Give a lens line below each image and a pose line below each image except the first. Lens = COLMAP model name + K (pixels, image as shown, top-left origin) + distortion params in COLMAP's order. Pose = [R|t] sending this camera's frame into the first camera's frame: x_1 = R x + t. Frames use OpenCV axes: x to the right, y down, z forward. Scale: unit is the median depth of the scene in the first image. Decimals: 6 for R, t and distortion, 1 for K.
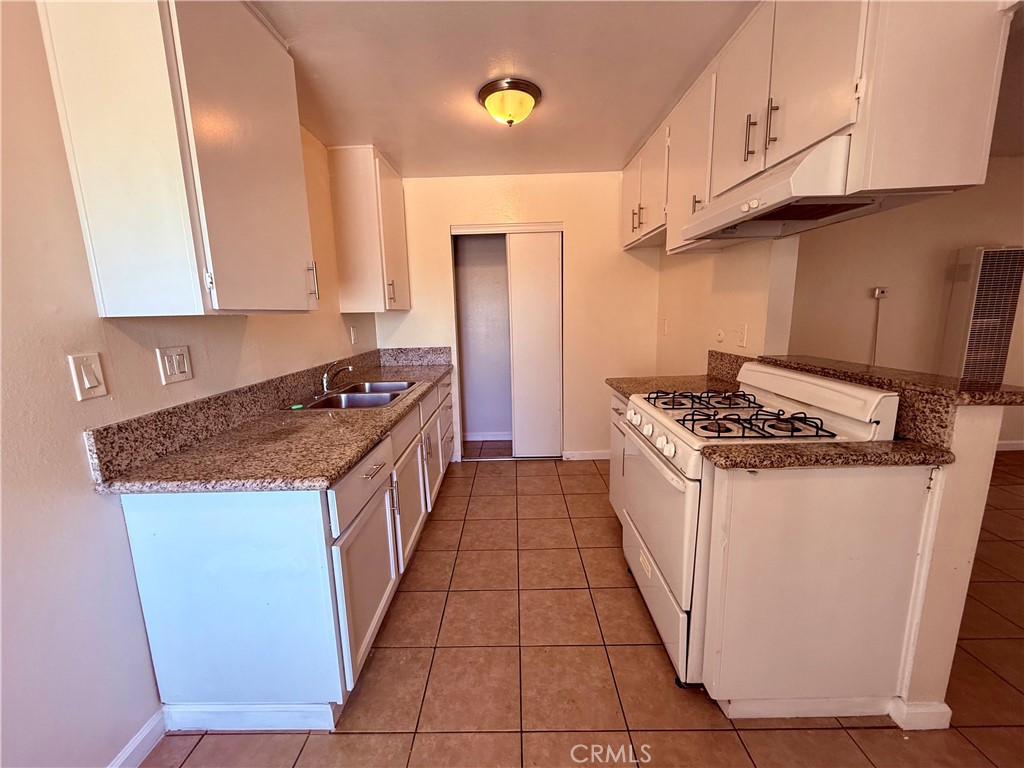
lens RADIAL K [[405.6, 0, 509.2], [0, 405.6, 382.7], [0, 0, 1]] dist [-0.001983, -0.000291]
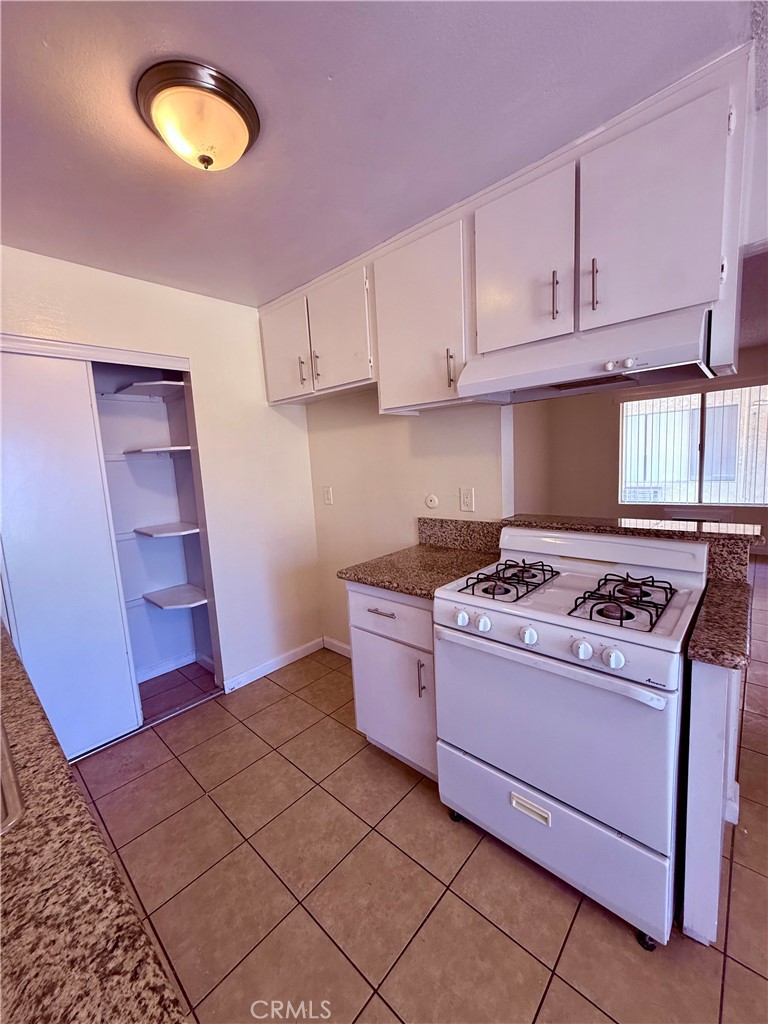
lens RADIAL K [[405.6, 0, 386.0], [0, 405.6, 508.3], [0, 0, 1]] dist [-0.001983, -0.000291]
pose [[0.668257, -0.103678, 0.736671, -0.455868], [0.168252, 0.985646, -0.013908, -0.190380], [-0.724655, 0.133240, 0.676108, 0.790531]]
